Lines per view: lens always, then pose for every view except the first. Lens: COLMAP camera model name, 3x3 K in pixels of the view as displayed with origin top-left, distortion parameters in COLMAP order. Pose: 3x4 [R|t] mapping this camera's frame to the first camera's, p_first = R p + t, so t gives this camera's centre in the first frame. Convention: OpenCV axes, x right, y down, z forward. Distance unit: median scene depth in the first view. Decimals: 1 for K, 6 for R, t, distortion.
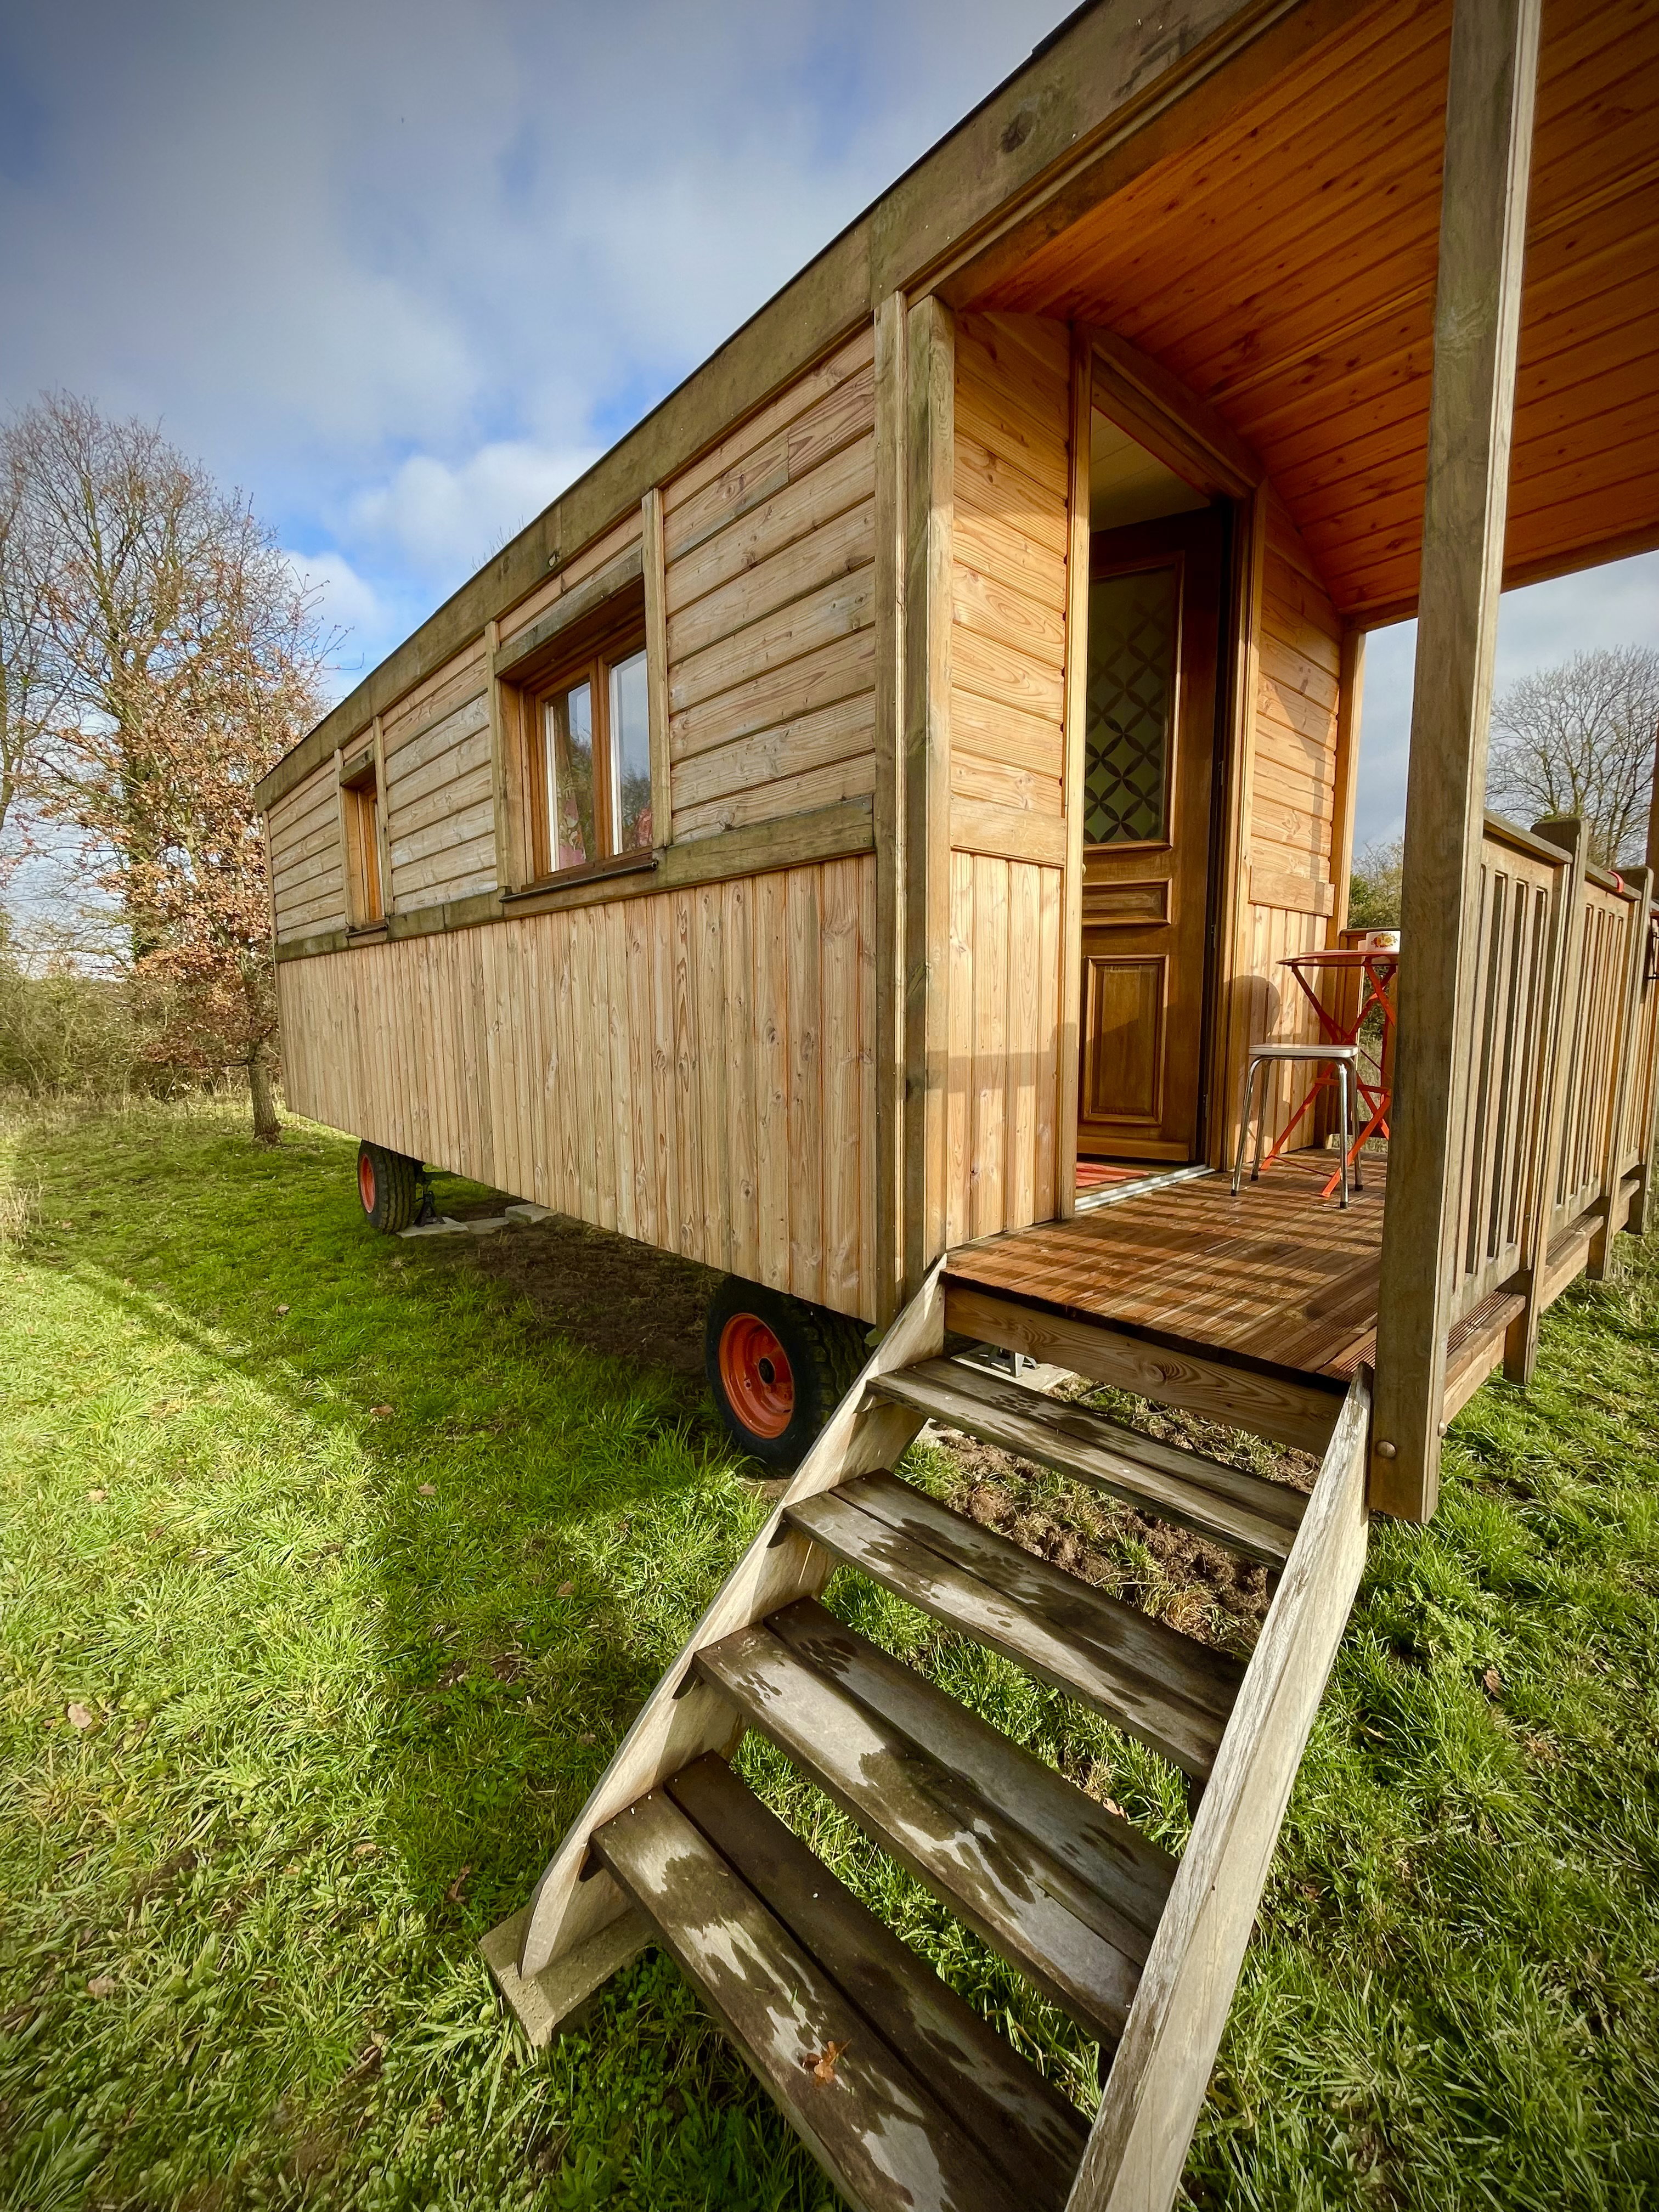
lens RADIAL K [[891.0, 0, 843.3], [0, 891.0, 1115.9], [0, 0, 1]] dist [-0.000702, -0.000169]
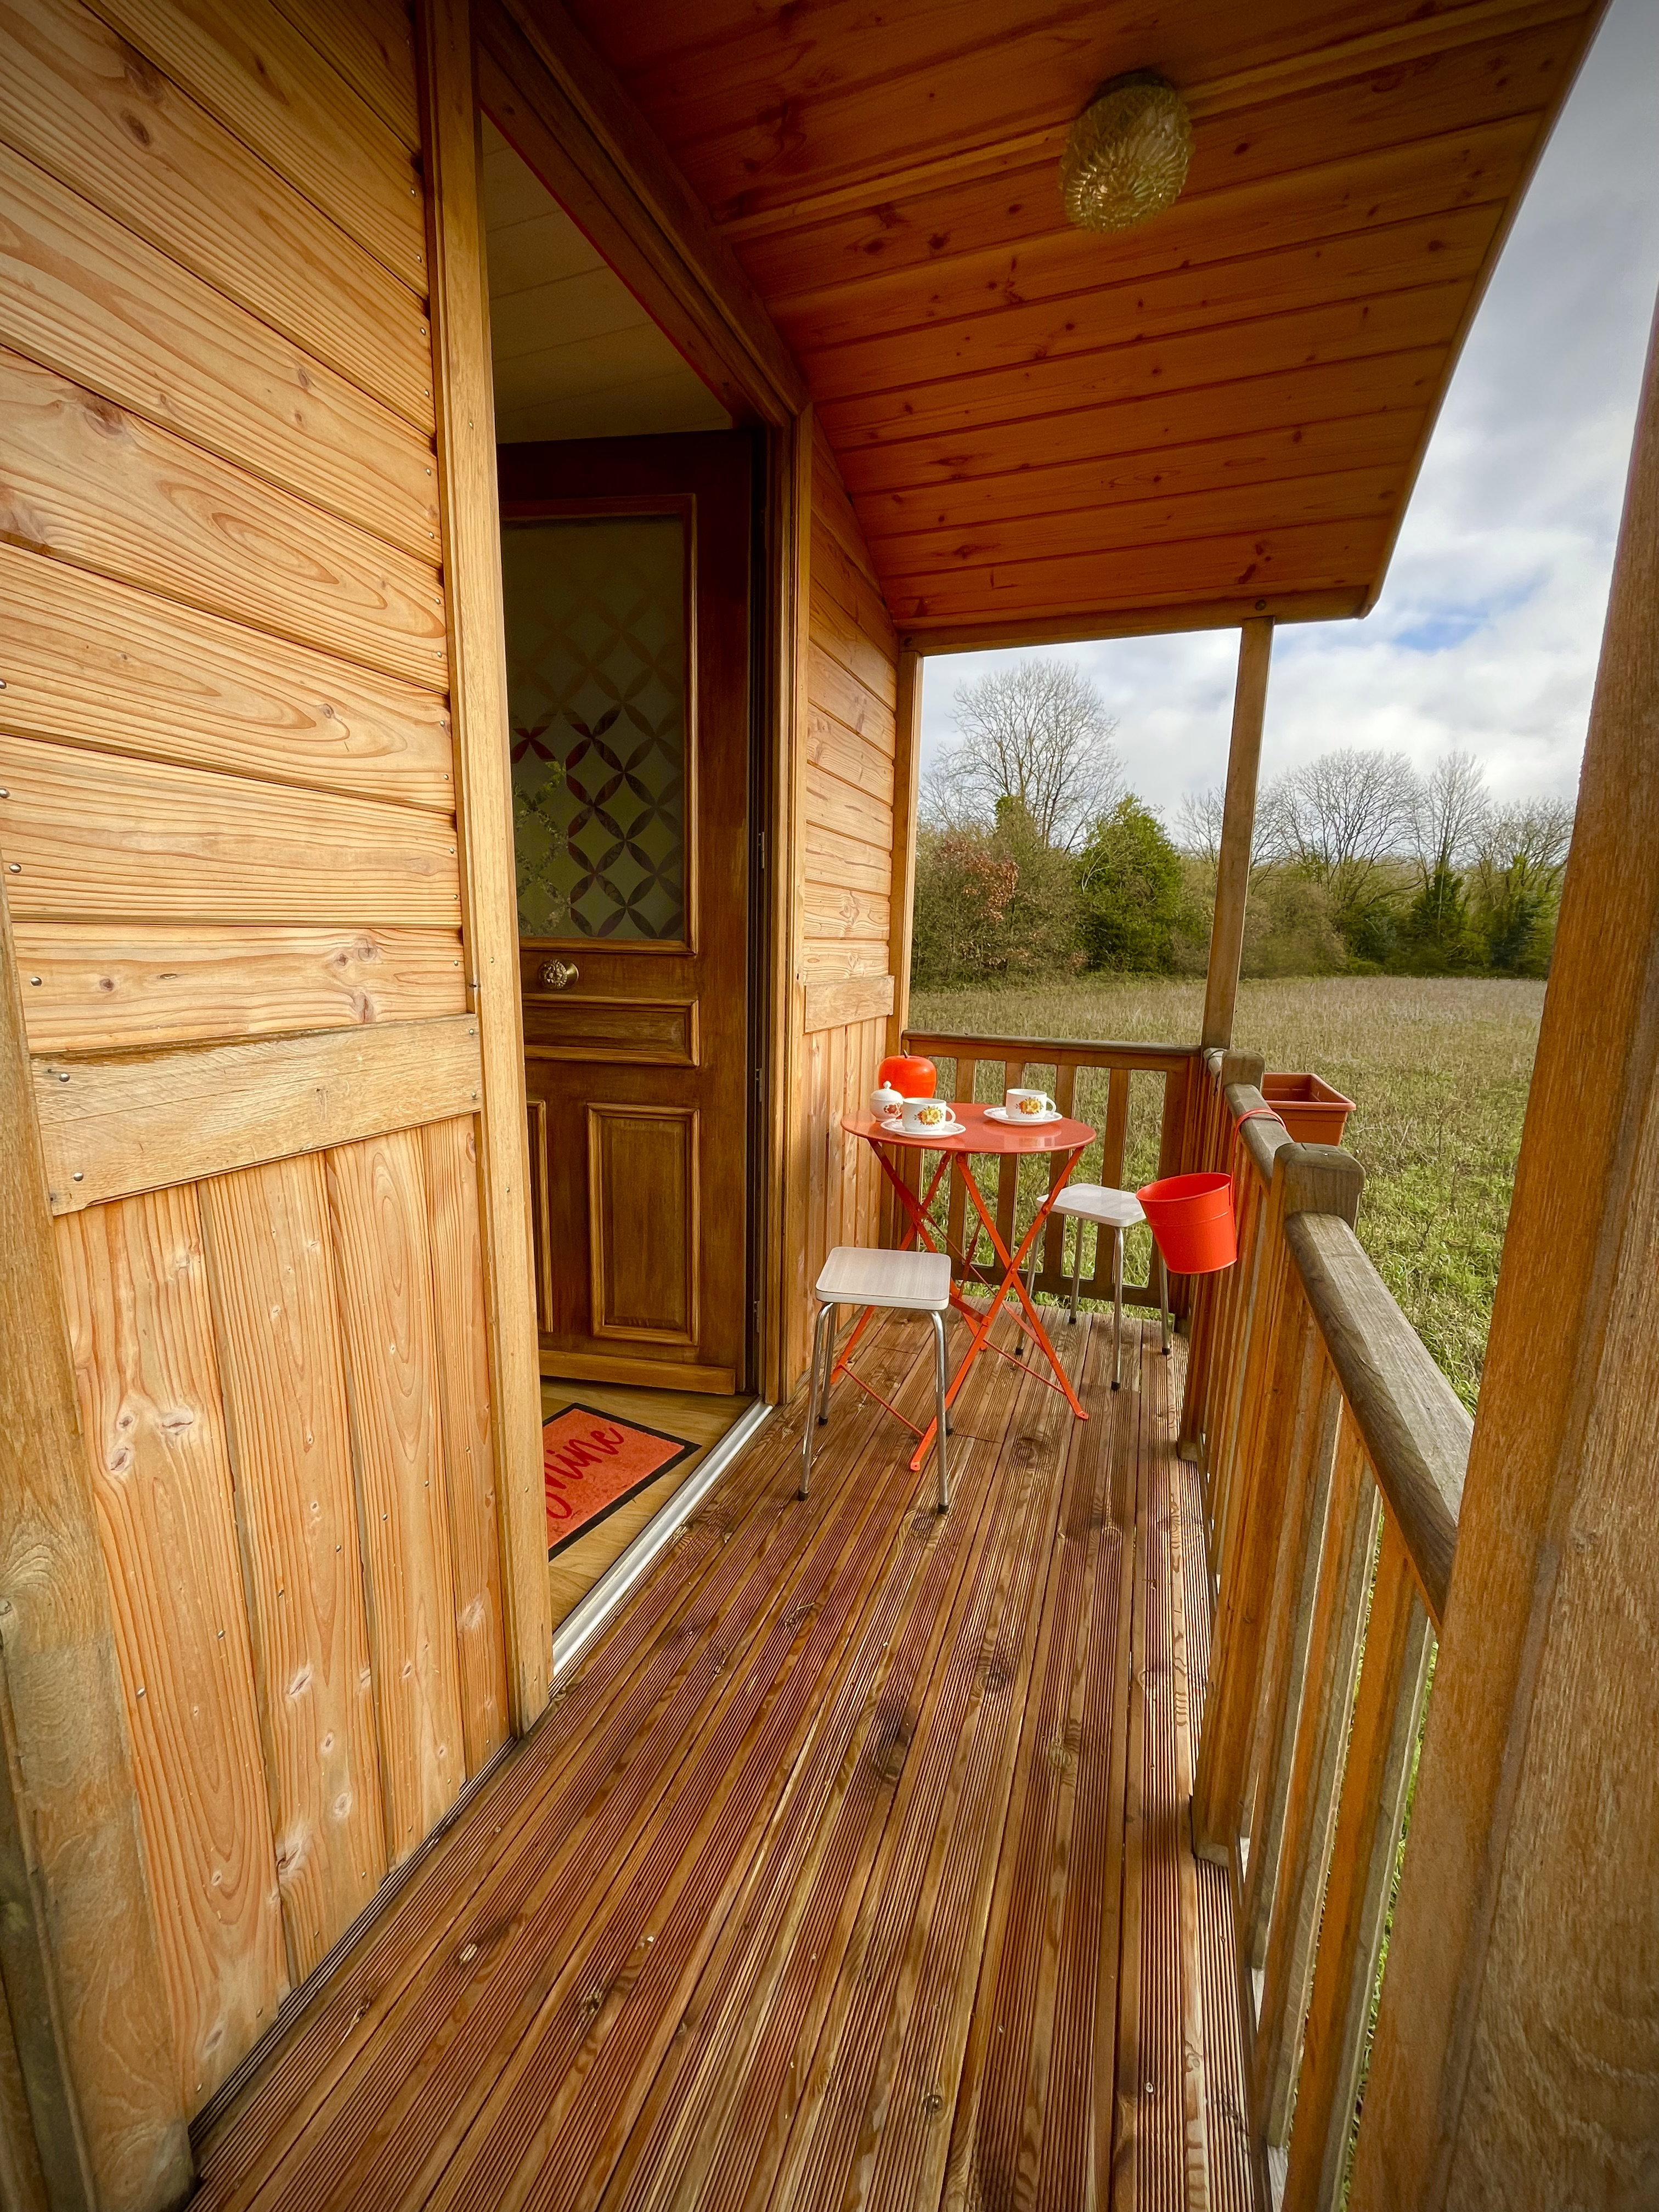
lens RADIAL K [[891.0, 0, 827.5], [0, 891.0, 1108.3], [0, 0, 1]] dist [-0.000702, -0.000169]
pose [[0.887499, -0.059975, 0.456889, 0.159560], [0.028529, 0.996743, 0.075424, -0.255515], [-0.459925, -0.053904, 0.886320, 0.395862]]
